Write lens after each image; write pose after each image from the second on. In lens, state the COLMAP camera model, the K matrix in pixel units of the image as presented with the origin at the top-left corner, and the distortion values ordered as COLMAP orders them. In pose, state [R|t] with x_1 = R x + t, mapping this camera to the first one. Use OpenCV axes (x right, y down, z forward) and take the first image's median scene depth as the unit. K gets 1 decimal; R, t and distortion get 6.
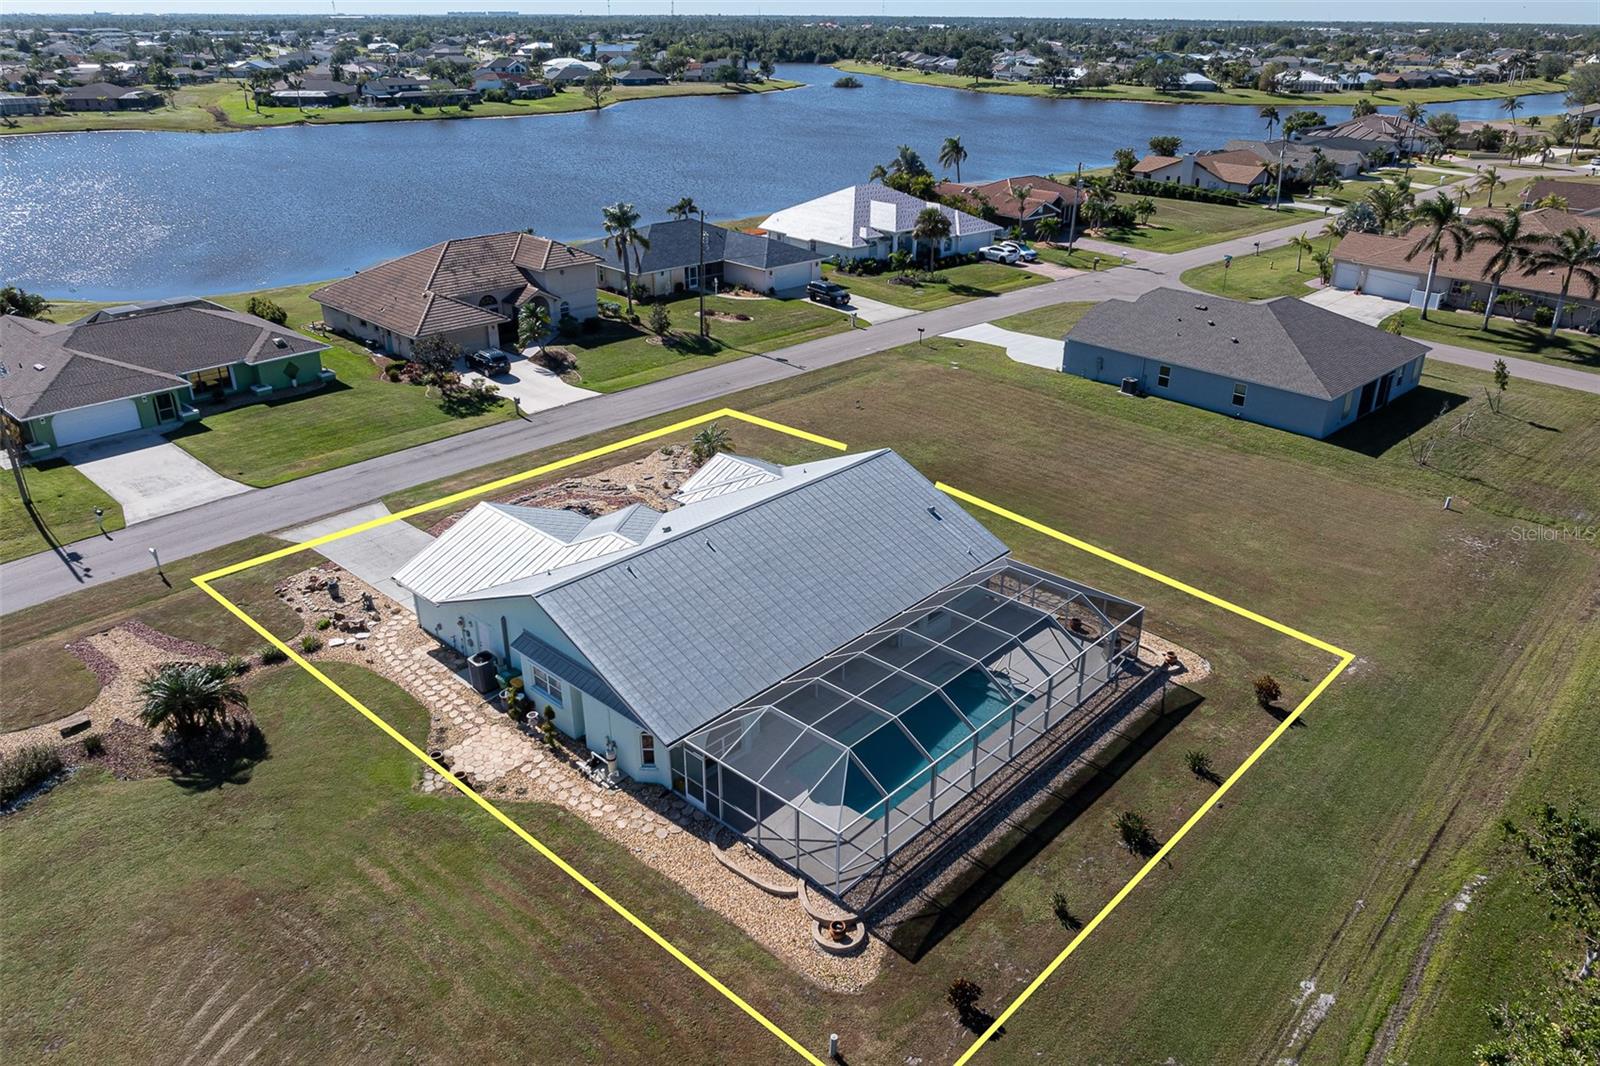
lens RADIAL K [[1110.7, 0, 800.3], [0, 1110.7, 508.8], [0, 0, 1]] dist [-0.024181, -0.007249]
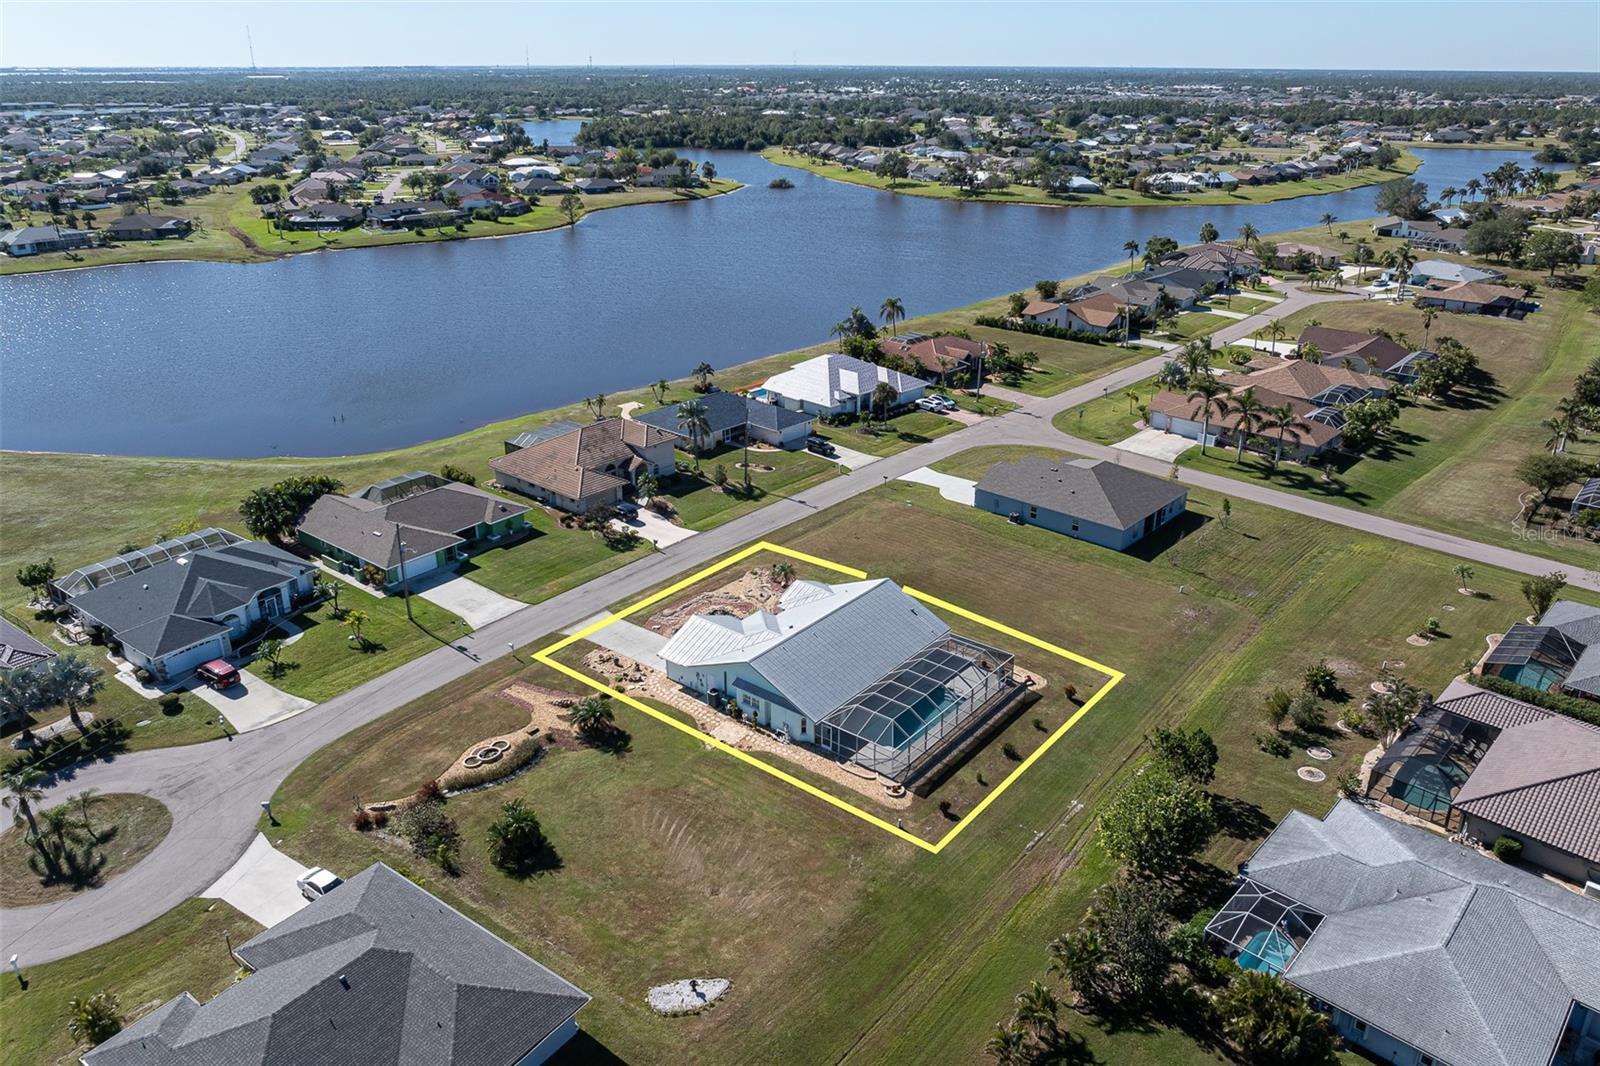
lens RADIAL K [[1110.7, 0, 800.3], [0, 1110.7, 508.8], [0, 0, 1]] dist [-0.024181, -0.007249]
pose [[0.997128, -0.029970, 0.069560, -0.149485], [0.032228, 0.998982, -0.031573, -0.085371], [-0.068543, 0.033724, 0.997078, -0.686008]]
